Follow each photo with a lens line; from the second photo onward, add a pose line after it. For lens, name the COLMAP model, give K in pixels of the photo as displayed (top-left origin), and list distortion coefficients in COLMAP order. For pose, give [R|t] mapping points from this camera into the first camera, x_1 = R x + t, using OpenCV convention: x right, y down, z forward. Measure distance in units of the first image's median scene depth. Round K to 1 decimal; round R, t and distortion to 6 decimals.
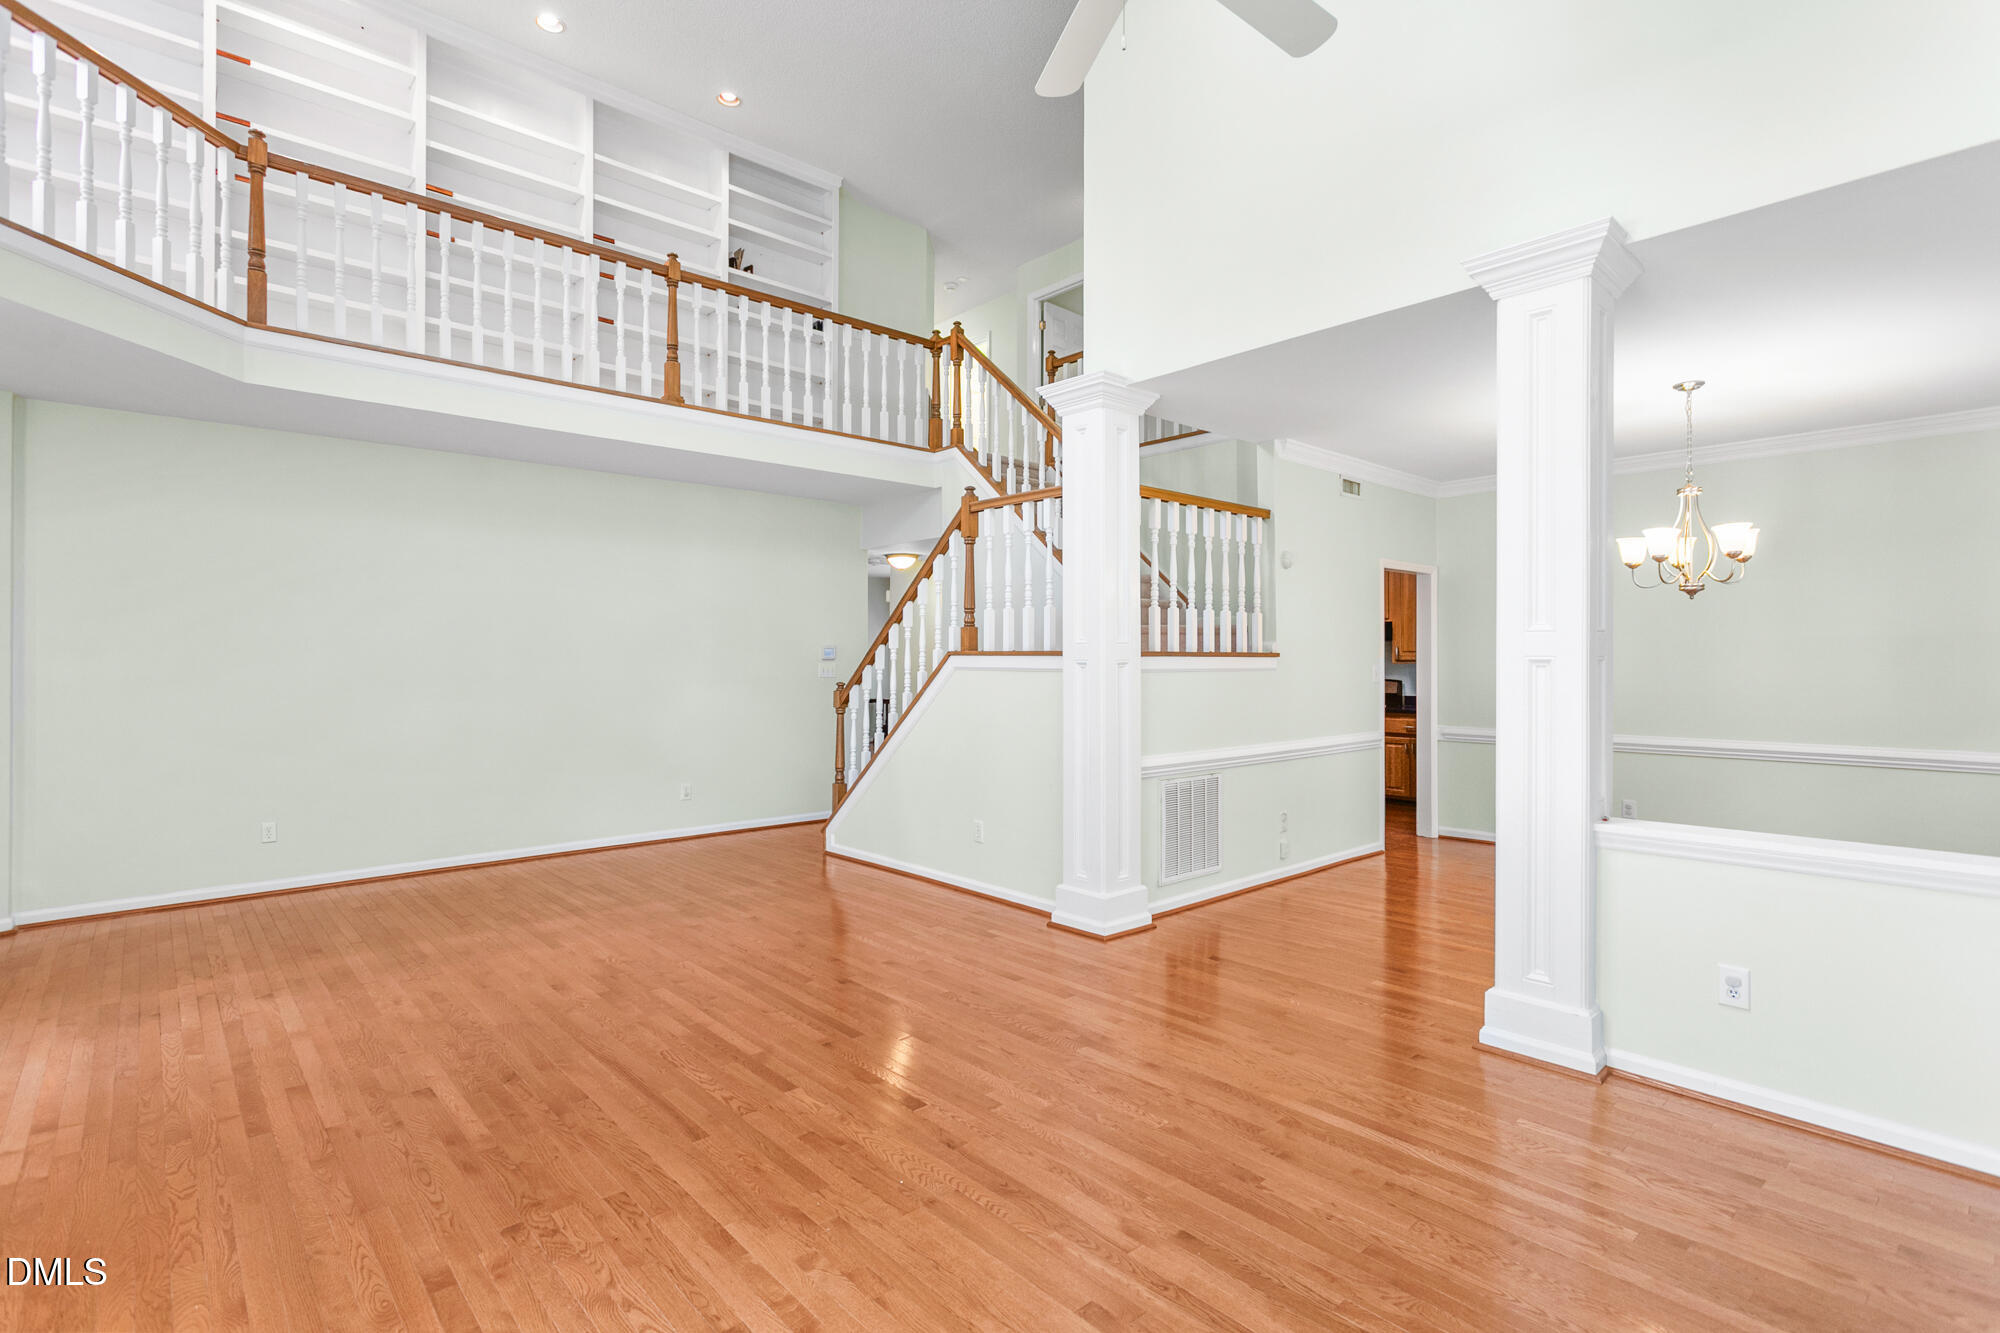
lens RADIAL K [[950.2, 0, 1011.6], [0, 950.2, 662.6], [0, 0, 1]] dist [0.002302, -0.000706]
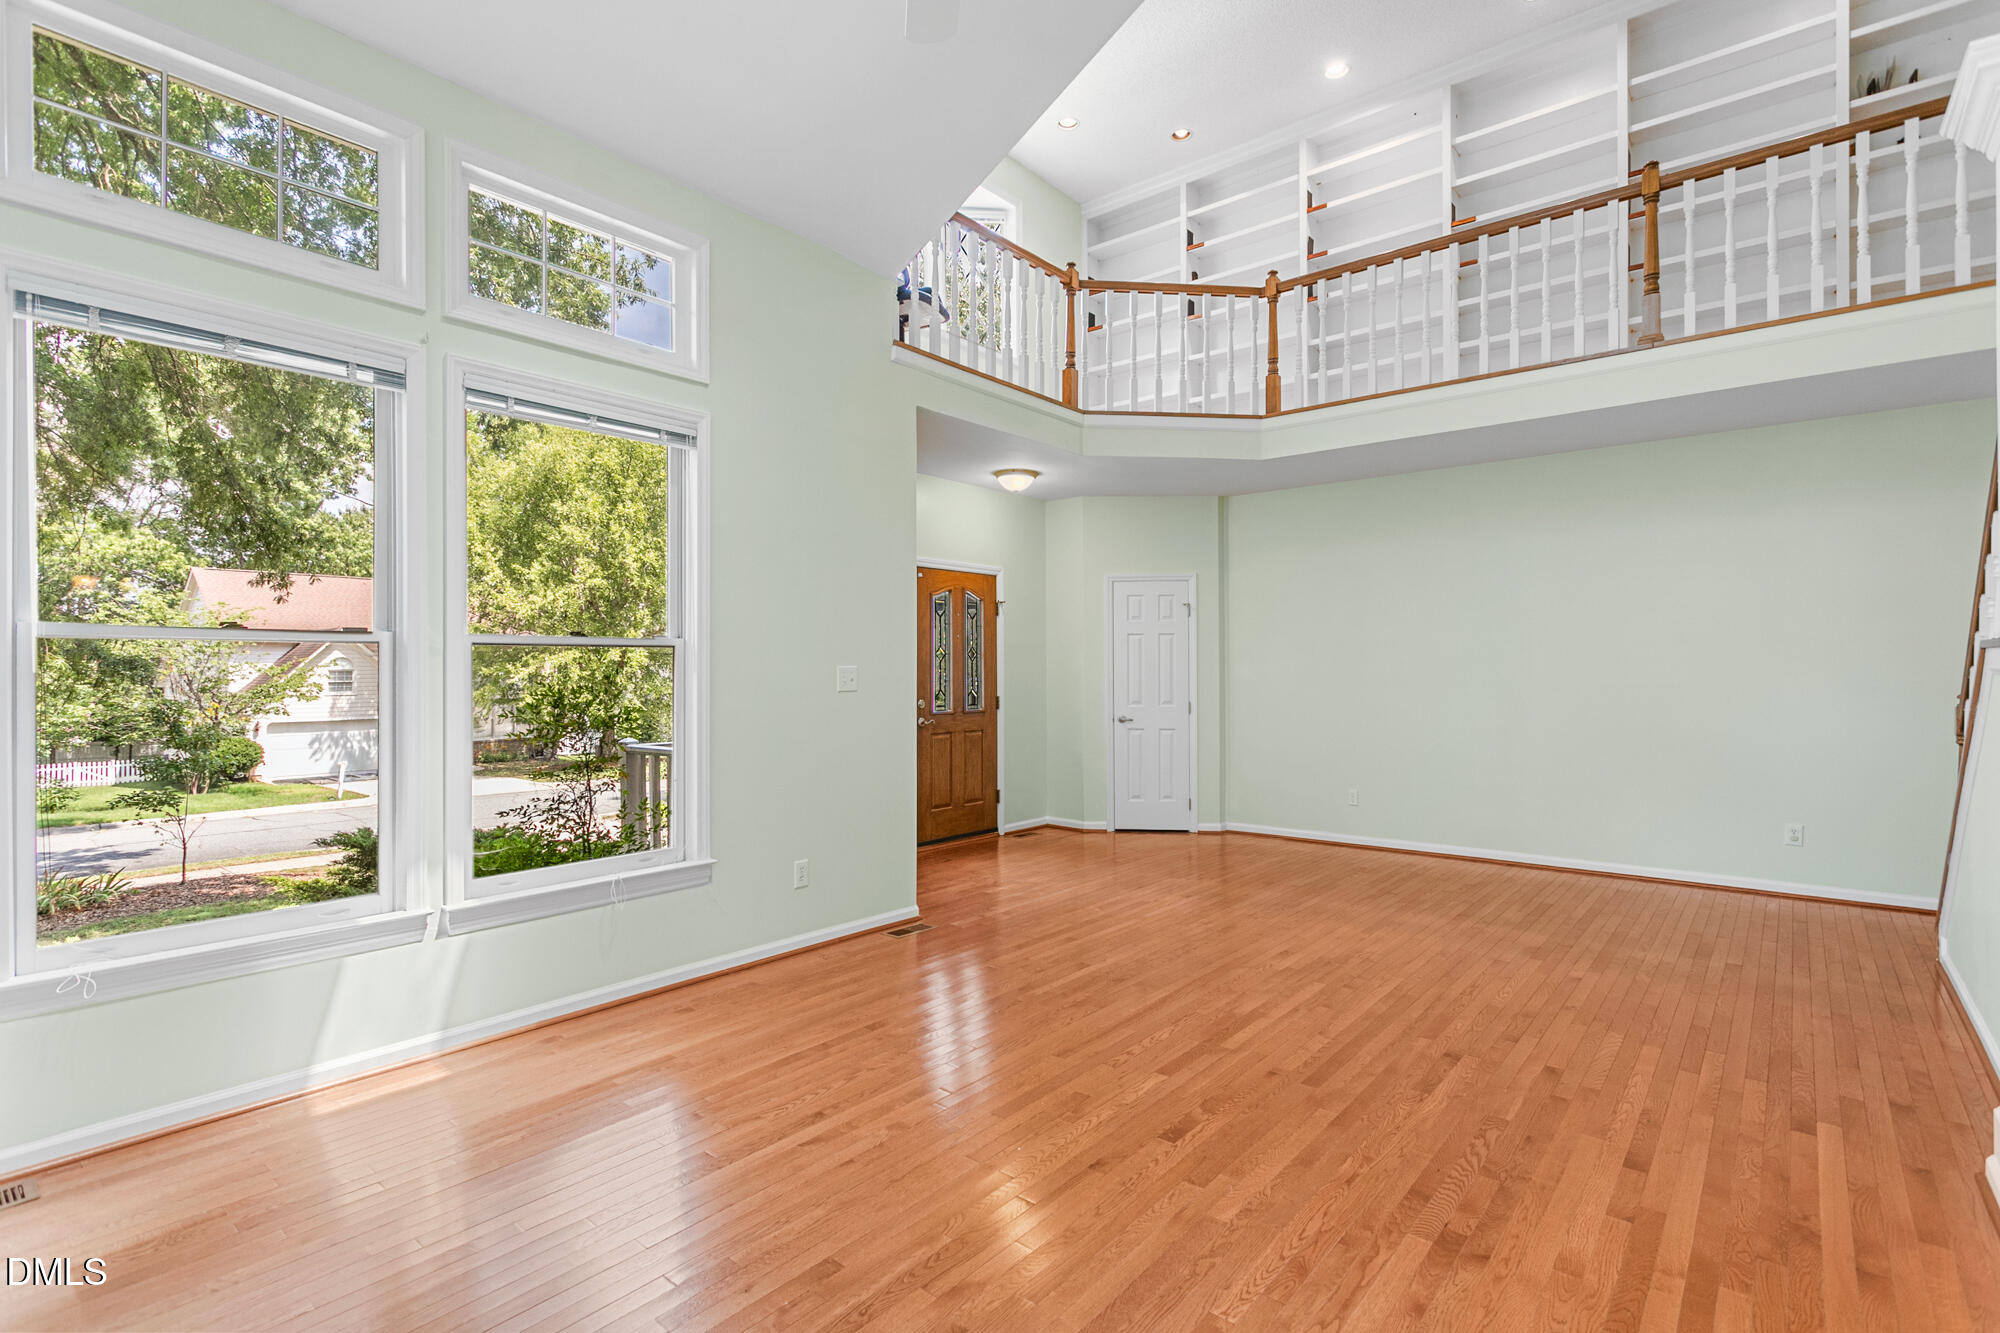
lens RADIAL K [[950.2, 0, 1011.2], [0, 950.2, 667.6], [0, 0, 1]] dist [0.002302, -0.000706]
pose [[0.139968, 0.000903, -0.990156, 0.597223], [0.002888, 0.999995, 0.001320, 0.002644], [0.990152, -0.003045, 0.139965, 0.535263]]
